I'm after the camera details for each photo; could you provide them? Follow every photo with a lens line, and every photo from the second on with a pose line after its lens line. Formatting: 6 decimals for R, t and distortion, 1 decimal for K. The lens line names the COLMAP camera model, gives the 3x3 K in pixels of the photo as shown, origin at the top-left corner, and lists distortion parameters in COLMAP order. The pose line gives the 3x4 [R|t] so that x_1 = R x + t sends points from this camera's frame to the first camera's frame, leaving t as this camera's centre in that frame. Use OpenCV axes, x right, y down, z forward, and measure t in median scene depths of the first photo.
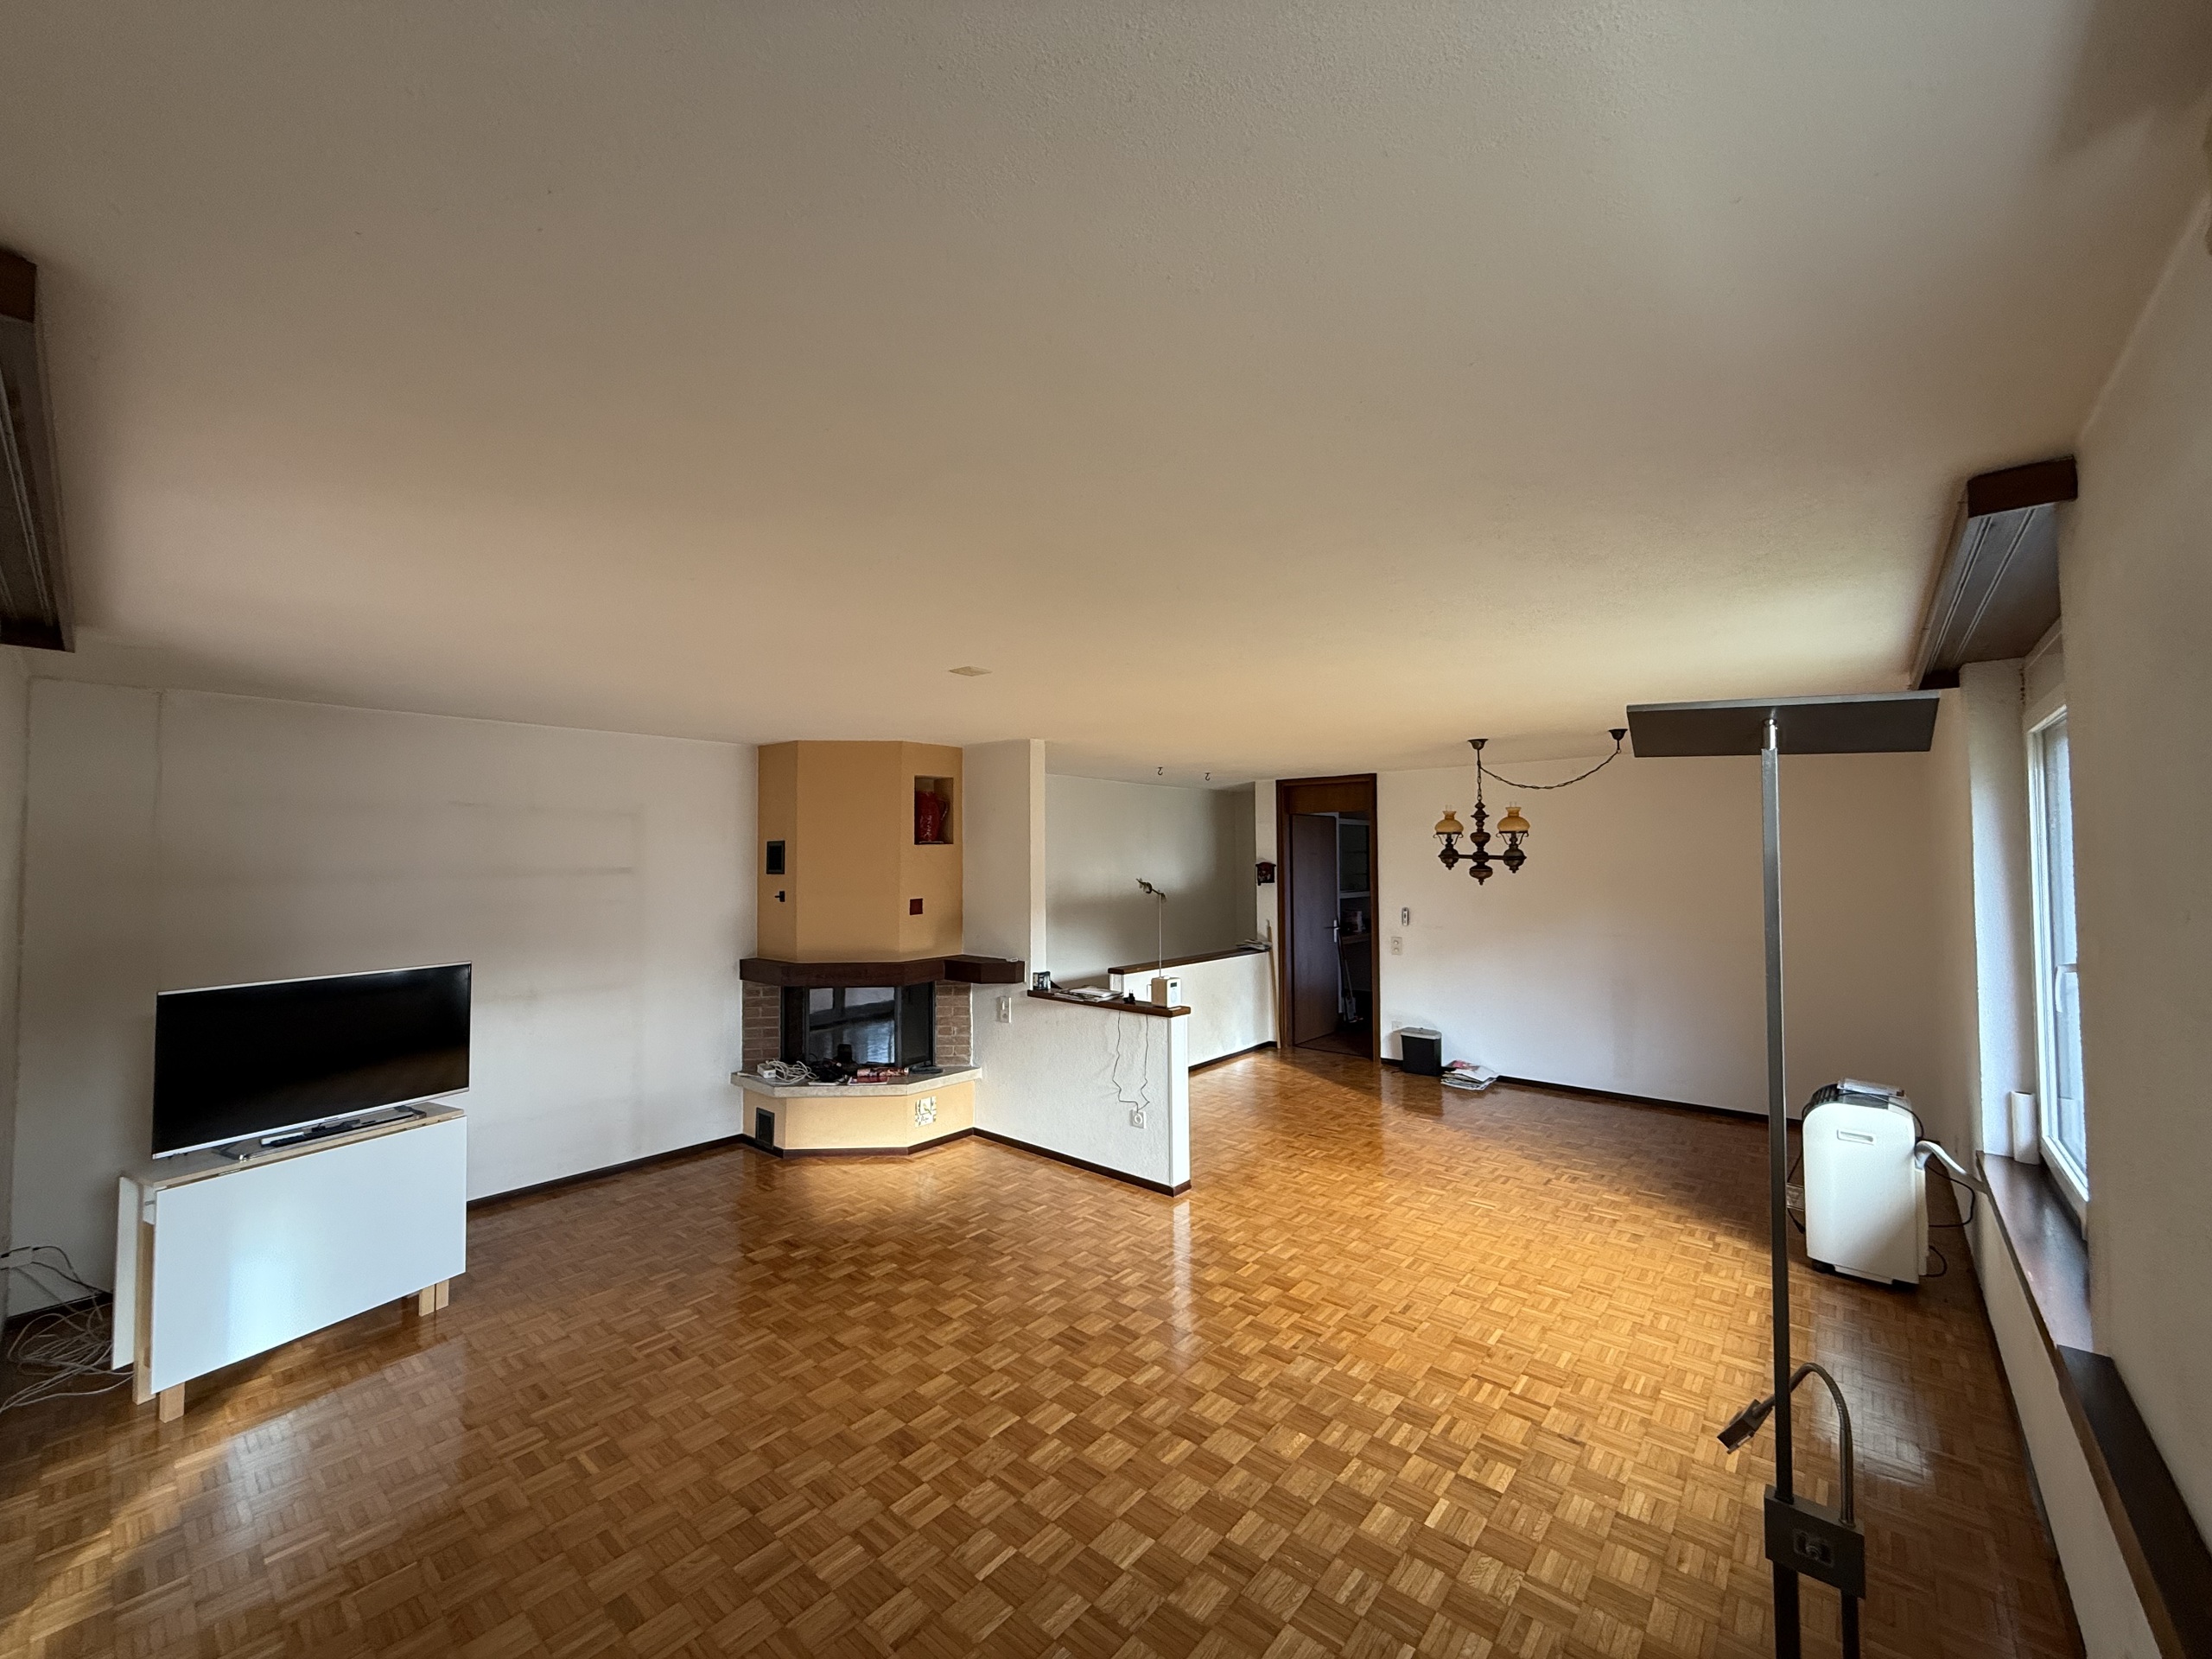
lens RADIAL K [[875.1, 0, 1102.5], [0, 875.1, 828.2], [0, 0, 1]] dist [0.001854, 0.000092]
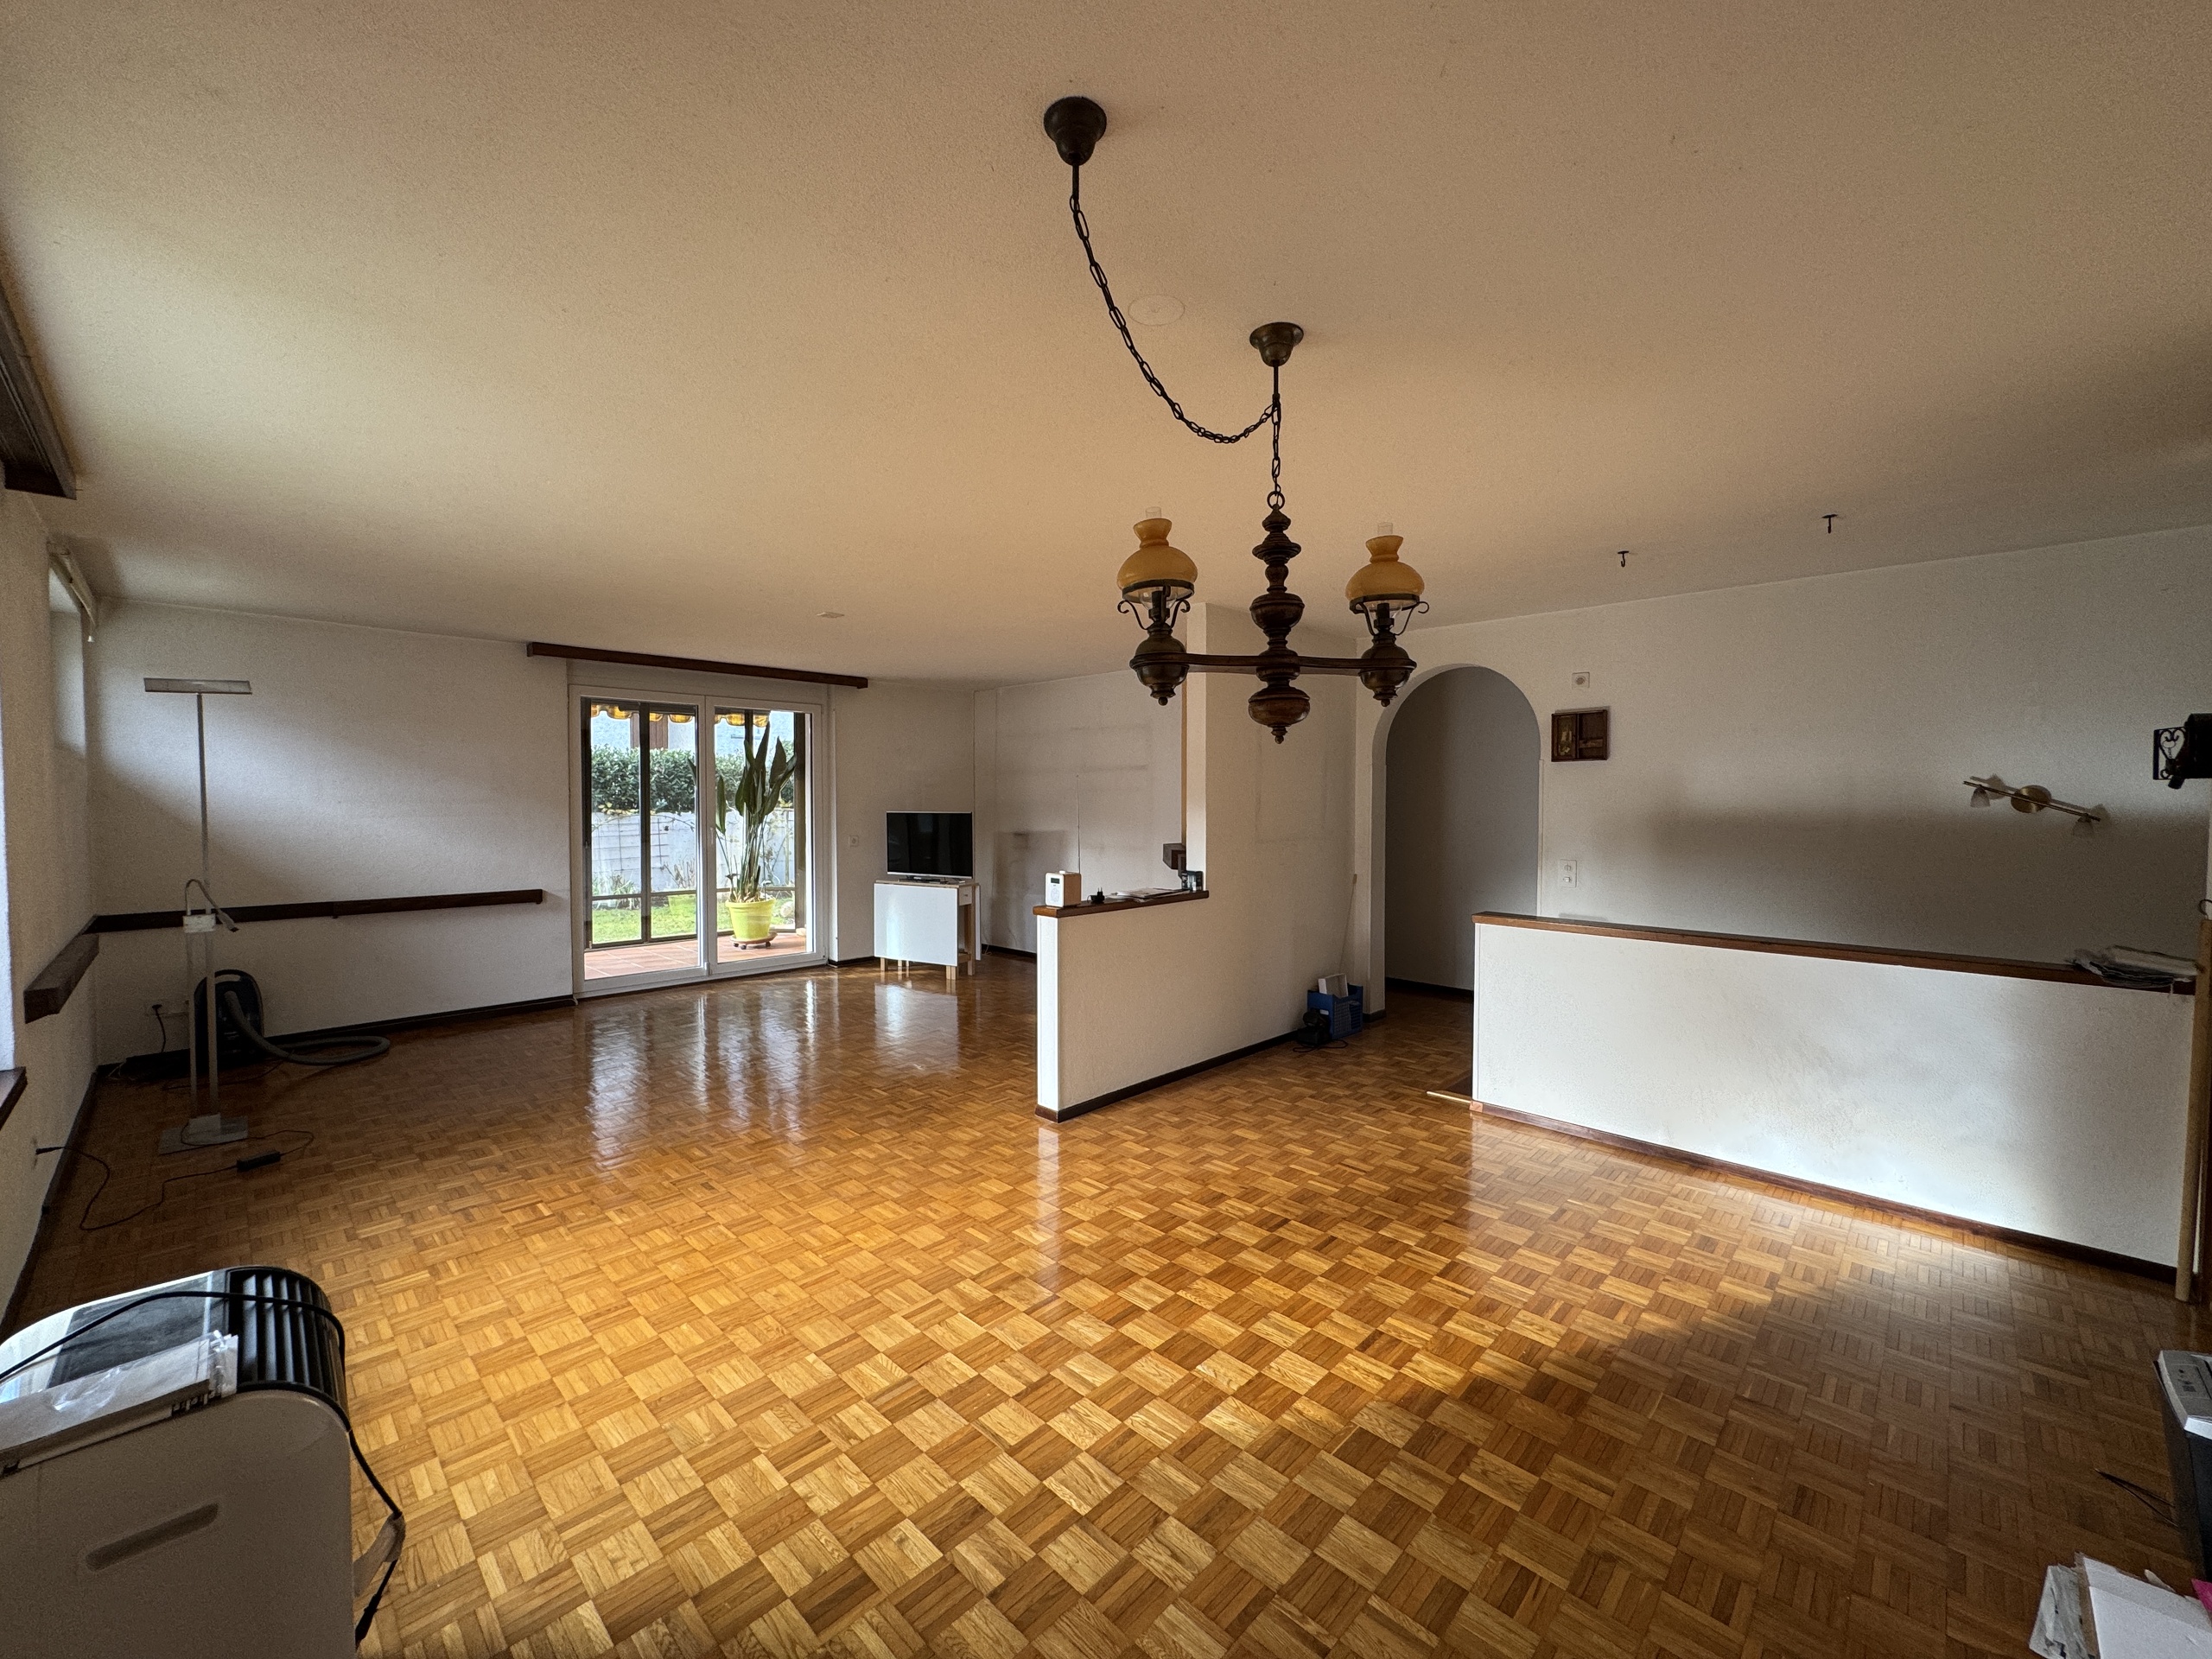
lens RADIAL K [[879.3, 0, 1104.8], [0, 879.3, 831.0], [0, 0, 1]] dist [-0.002580, -0.000098]
pose [[-0.060425, 0.043324, -0.997232, 0.859439], [0.032086, 0.998626, 0.041440, 0.088961], [0.997657, -0.029493, -0.061732, 1.021709]]
